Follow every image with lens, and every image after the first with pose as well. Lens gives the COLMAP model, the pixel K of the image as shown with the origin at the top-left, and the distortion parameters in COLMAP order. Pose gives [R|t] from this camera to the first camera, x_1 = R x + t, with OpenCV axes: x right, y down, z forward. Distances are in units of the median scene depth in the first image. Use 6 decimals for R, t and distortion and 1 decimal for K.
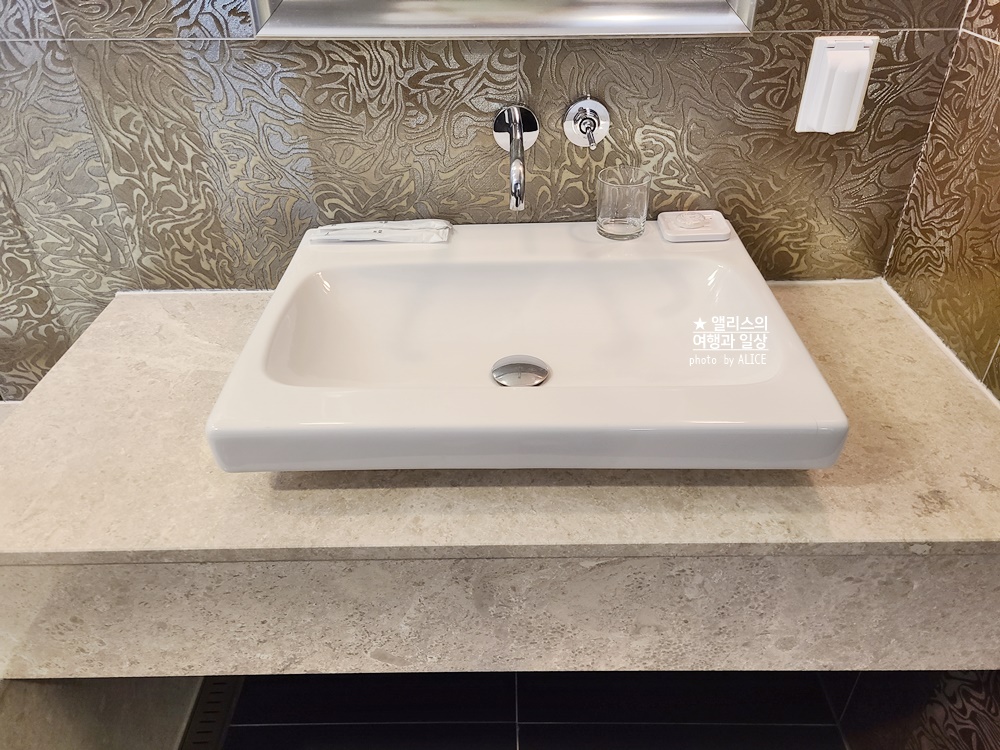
lens RADIAL K [[745.7, 0, 500.0], [0, 745.7, 375.0], [0, 0, 1]] dist [0.056889, -0.042372]
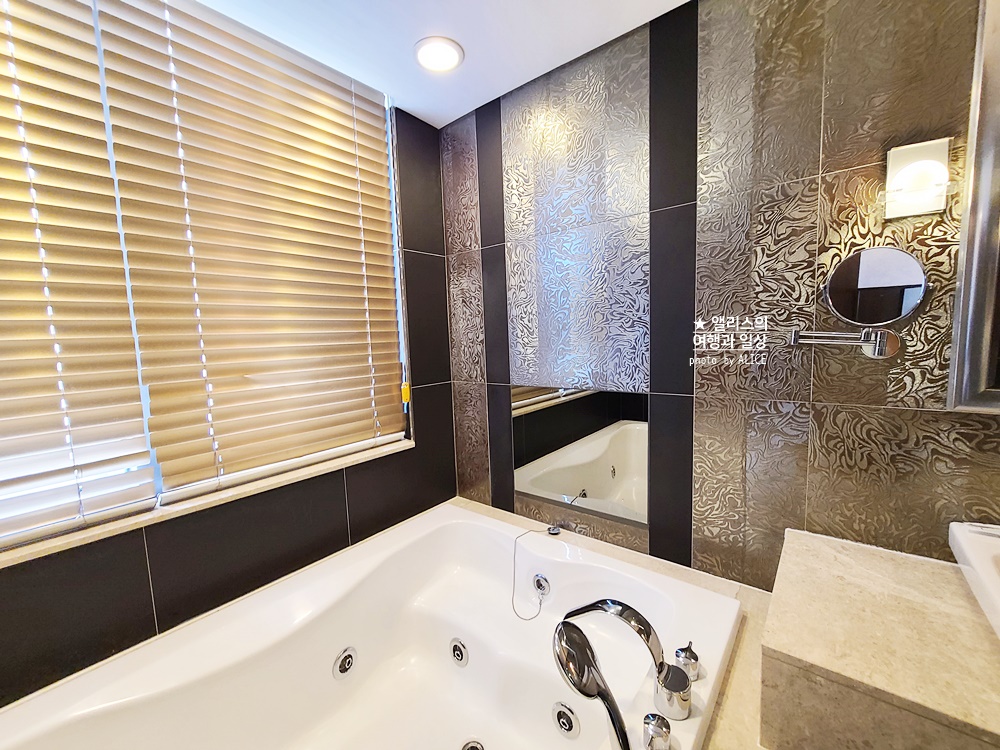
lens RADIAL K [[410.4, 0, 499.4], [0, 410.4, 379.4], [0, 0, 1]] dist [-0.001661, -0.000755]
pose [[0.778940, 0.049709, -0.625125, -0.517594], [-0.326381, 0.883334, -0.336447, 0.151103], [0.535470, 0.466101, 0.704288, -0.266668]]
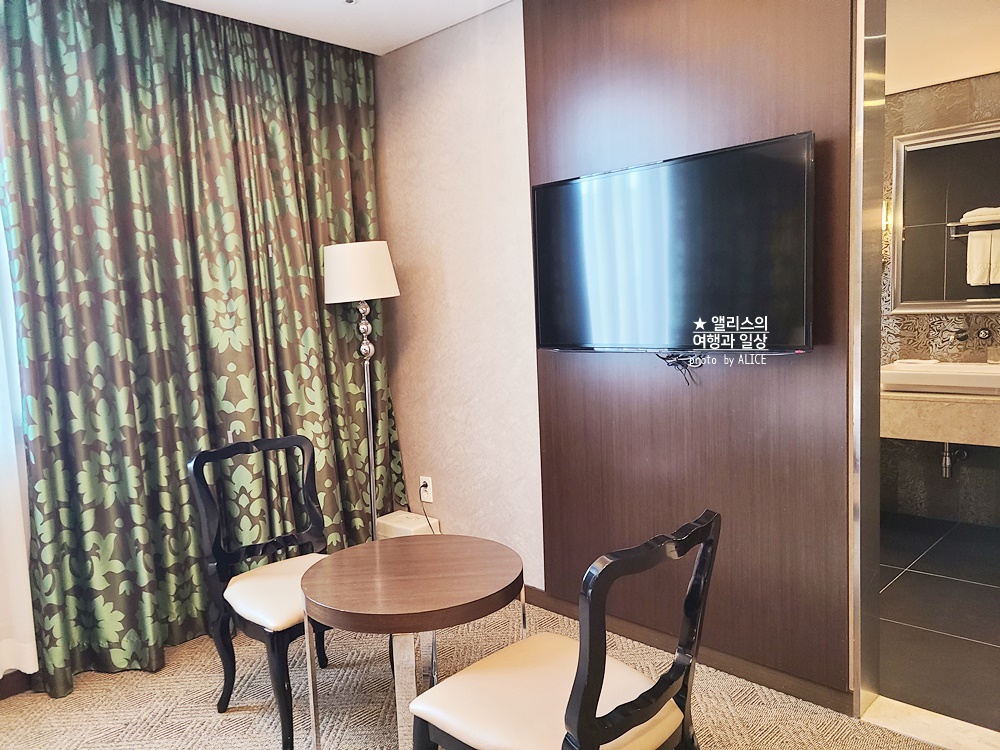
lens RADIAL K [[745.7, 0, 500.0], [0, 745.7, 375.0], [0, 0, 1]] dist [0.056889, -0.042372]
pose [[0.715884, 0.047885, -0.696575, 1.002820], [-0.358489, 0.881317, -0.307842, 1.816022], [0.599162, 0.470094, 0.648087, -2.700087]]
